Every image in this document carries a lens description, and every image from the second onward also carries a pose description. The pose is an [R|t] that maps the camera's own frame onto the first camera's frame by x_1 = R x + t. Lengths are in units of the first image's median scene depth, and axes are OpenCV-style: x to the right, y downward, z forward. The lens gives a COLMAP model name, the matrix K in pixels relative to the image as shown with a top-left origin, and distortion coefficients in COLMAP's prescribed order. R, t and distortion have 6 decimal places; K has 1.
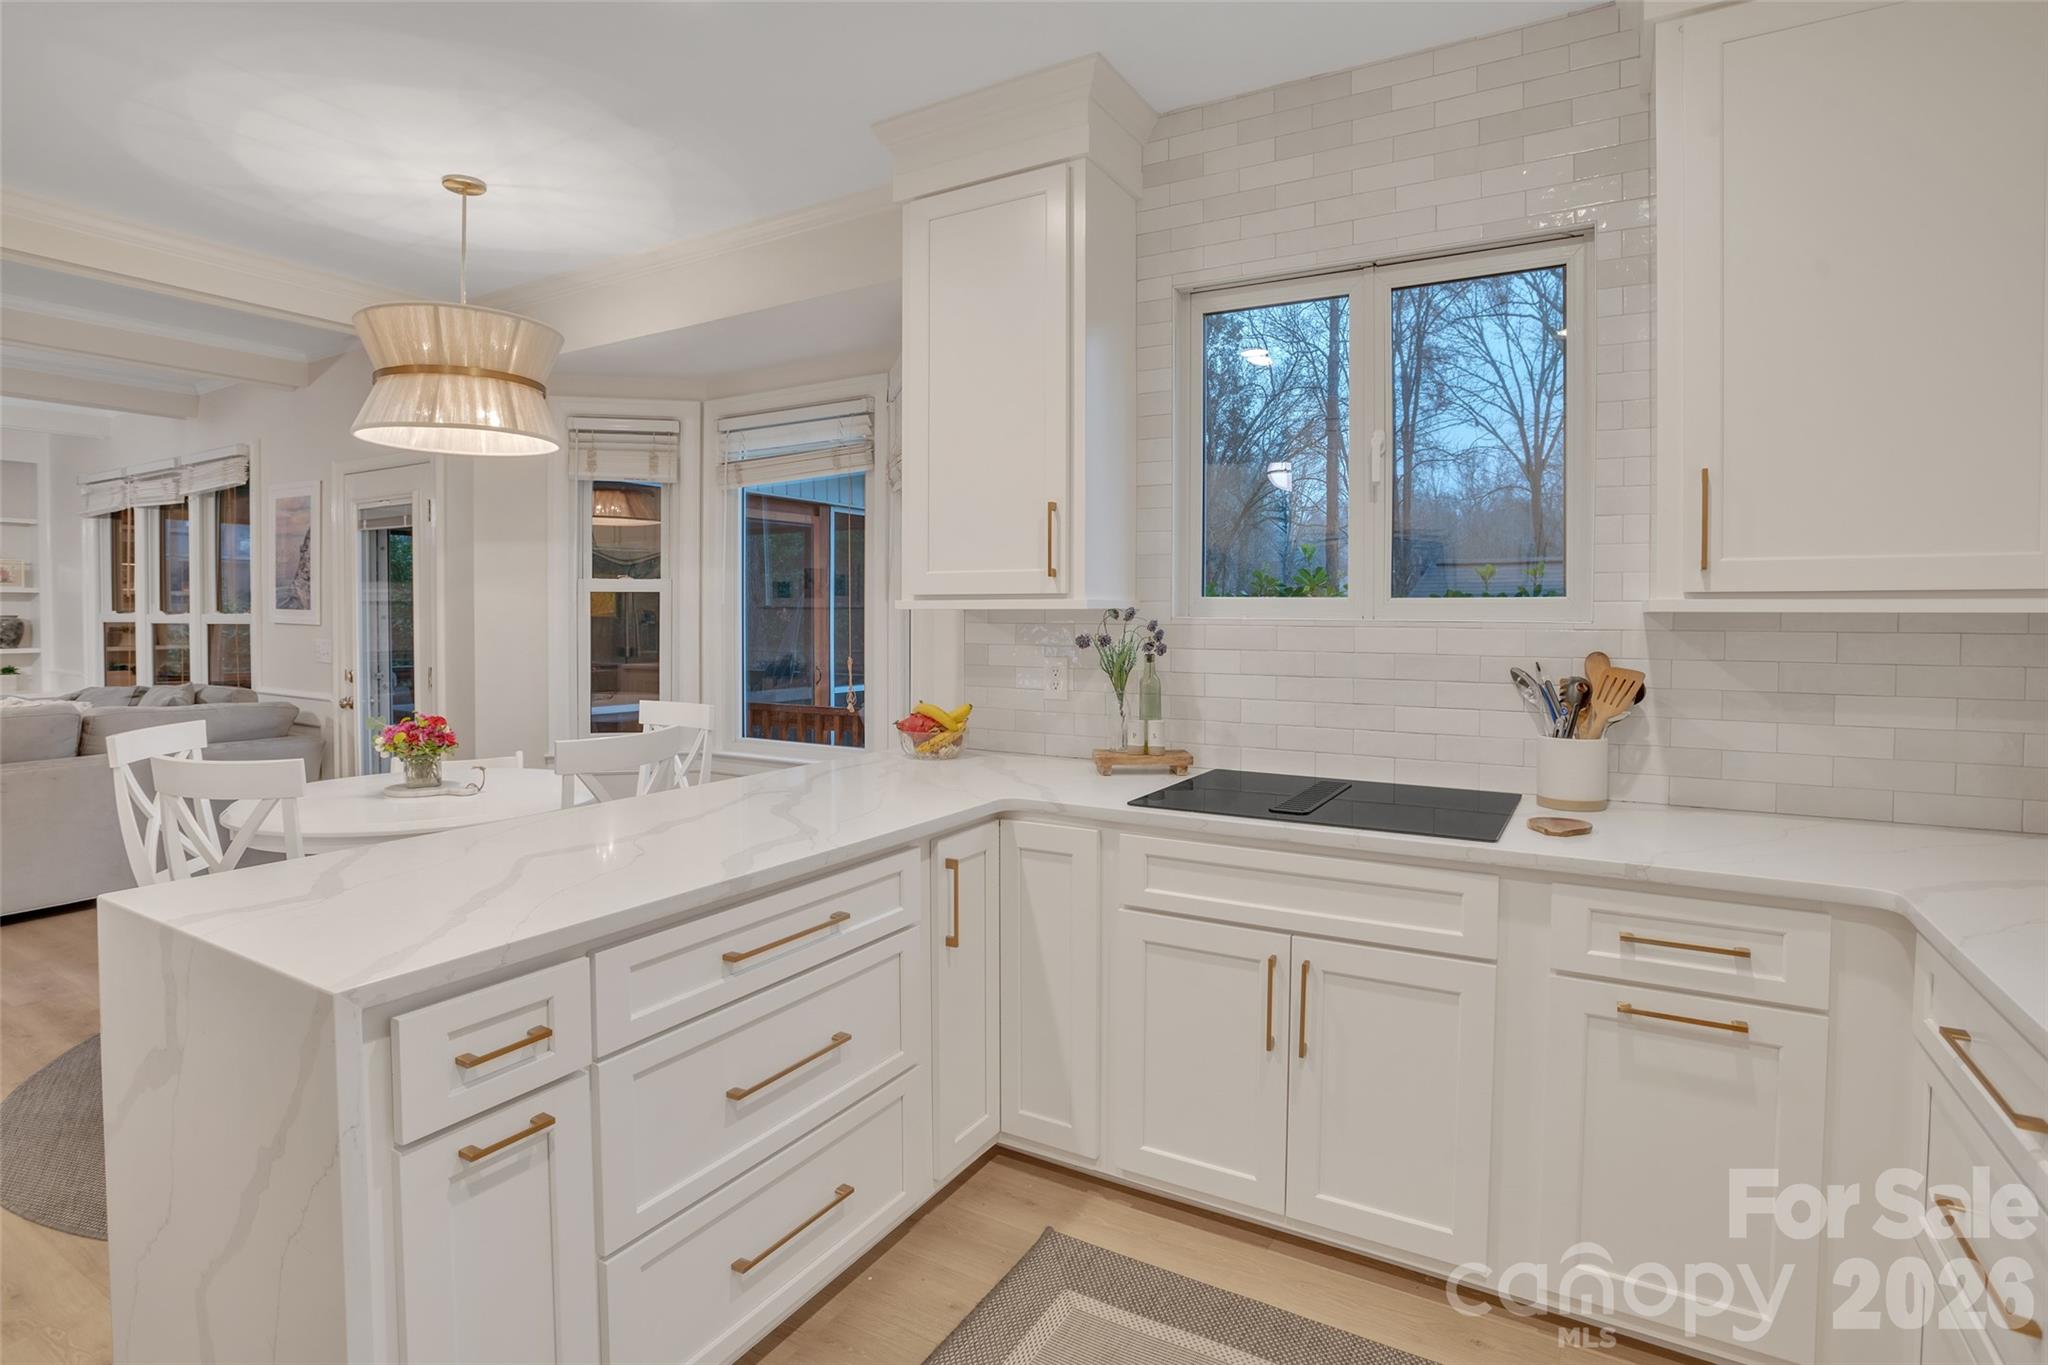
lens RADIAL K [[1026.2, 0, 1001.0], [0, 1026.2, 629.4], [0, 0, 1]] dist [-0.082814, 0.030613]
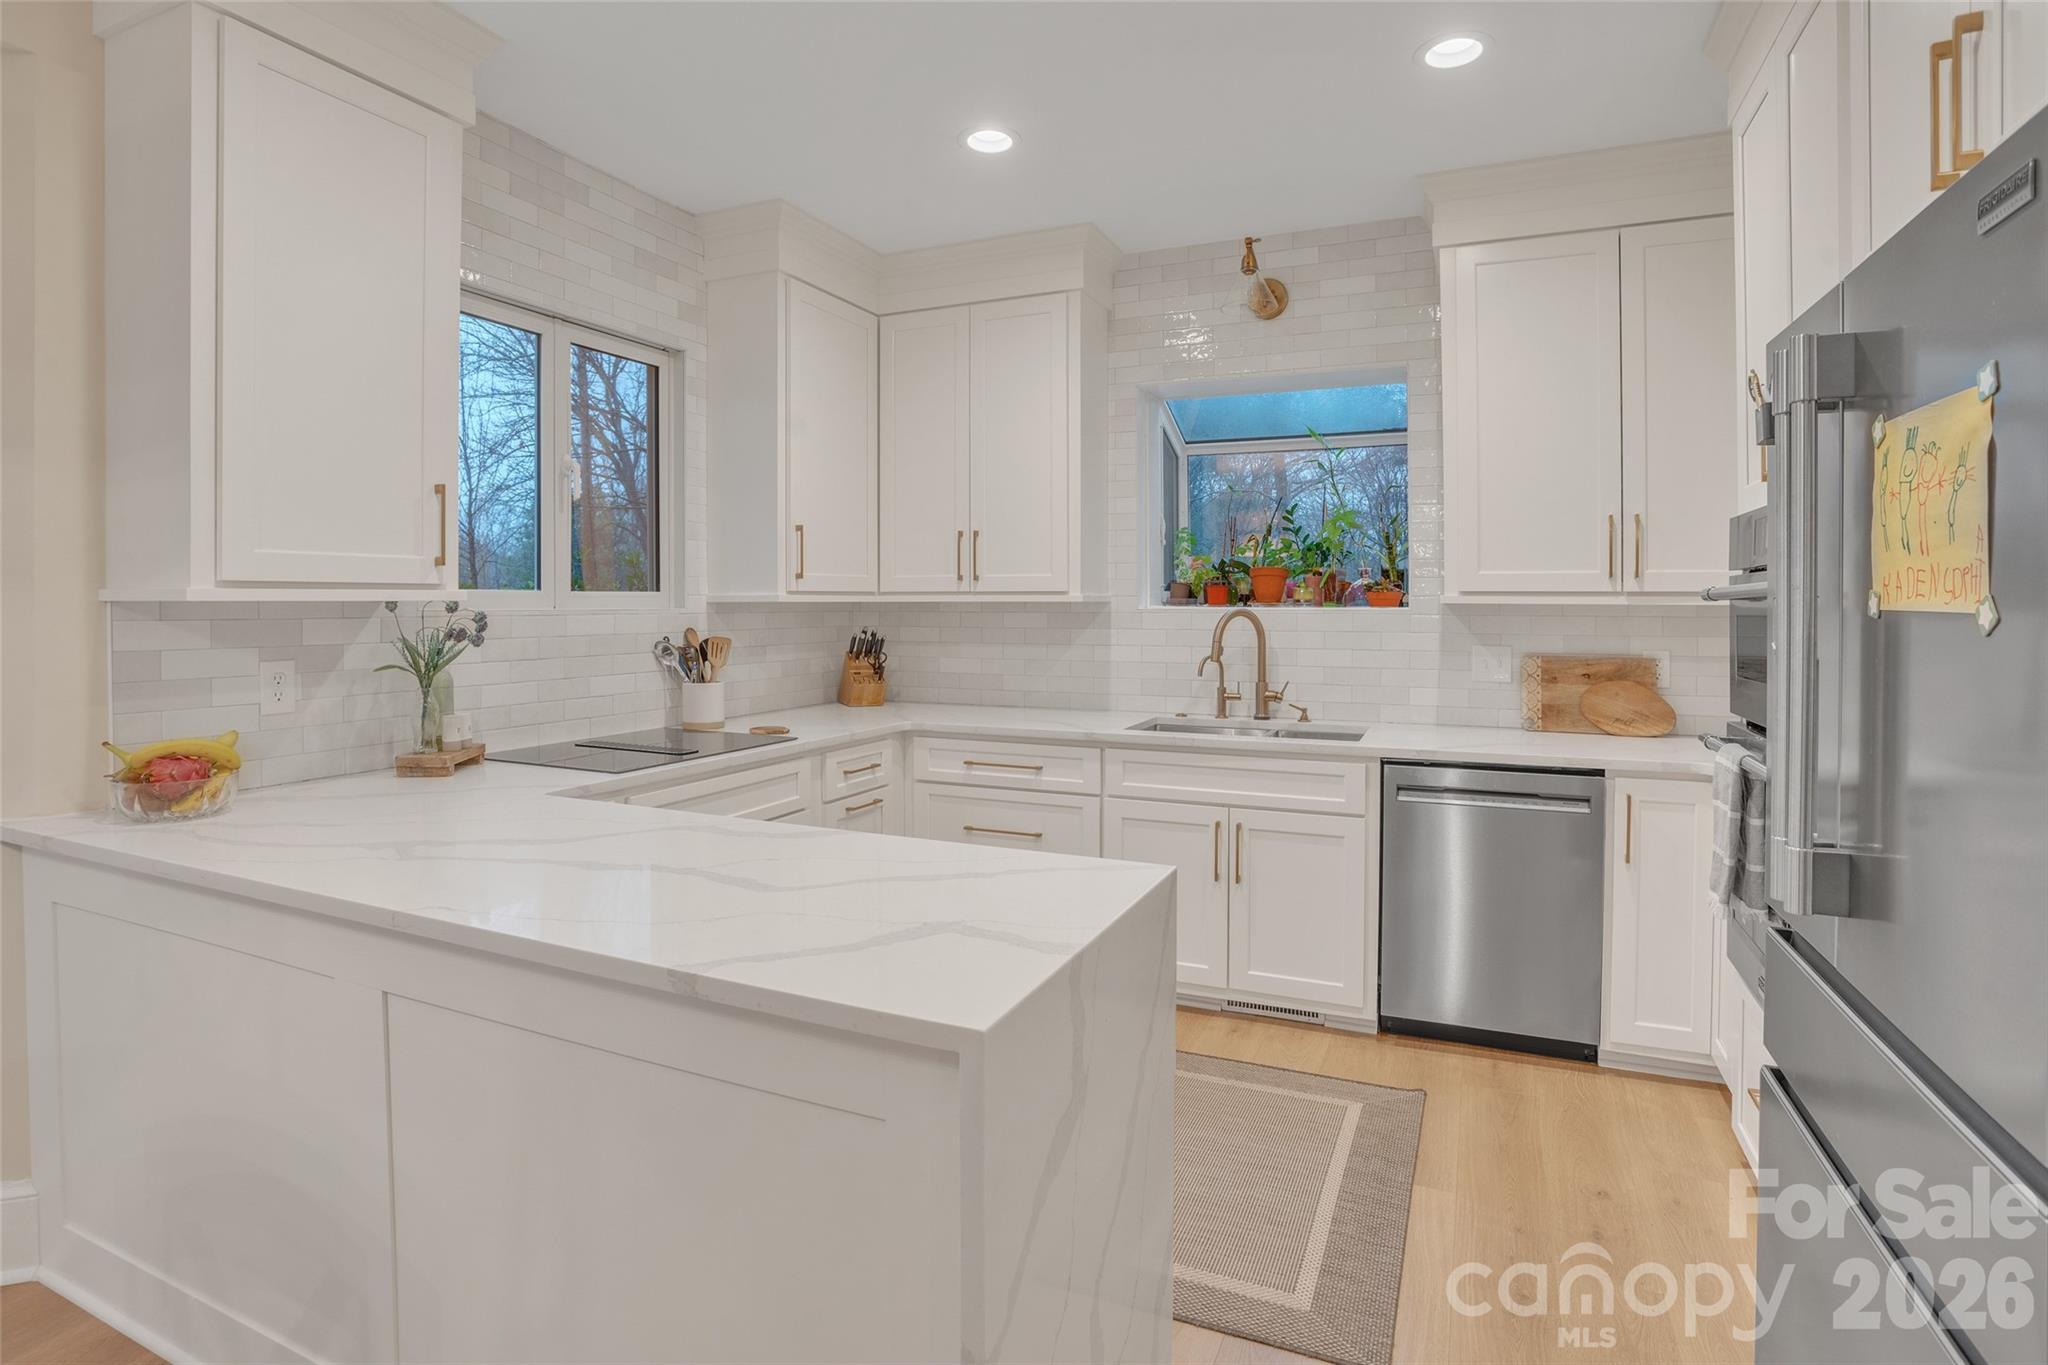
lens RADIAL K [[1026.2, 0, 1001.0], [0, 1026.2, 629.4], [0, 0, 1]] dist [-0.082814, 0.030613]
pose [[-0.089829, -0.031393, 0.995462, -1.034808], [0.015901, 0.999330, 0.032950, -0.019648], [-0.995830, 0.018789, -0.089270, 0.668370]]
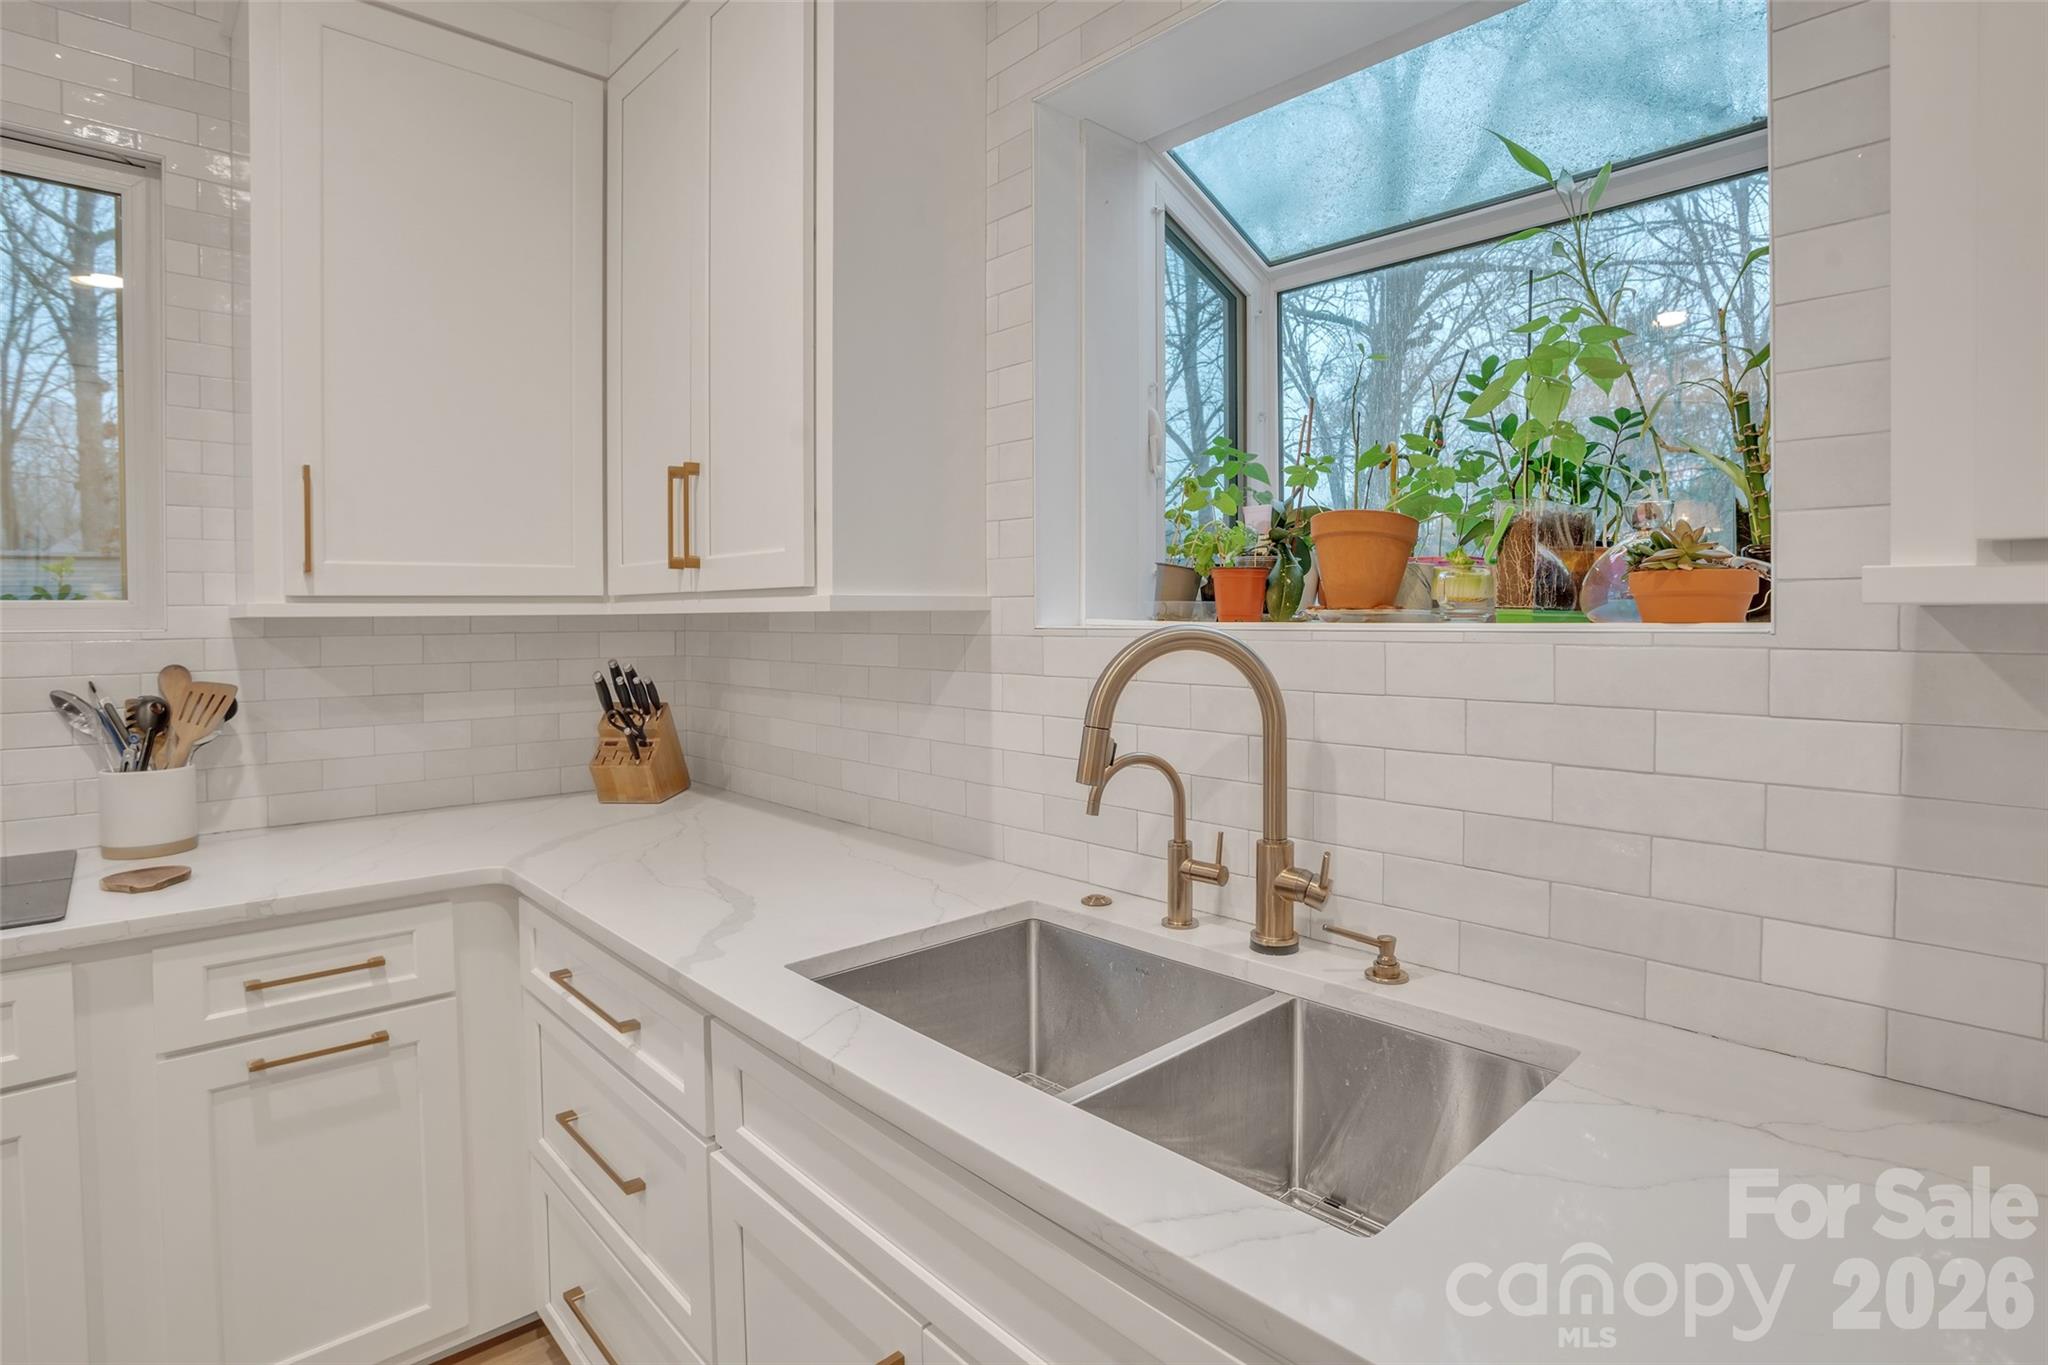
lens RADIAL K [[1046.9, 0, 997.1], [0, 1046.9, 638.0], [0, 0, 1]] dist [-0.063788, 0.032901]
pose [[0.305004, -0.028748, 0.951917, -0.017204], [0.025280, 0.999436, 0.022083, -0.002080], [-0.952015, 0.017329, 0.305559, 0.065338]]
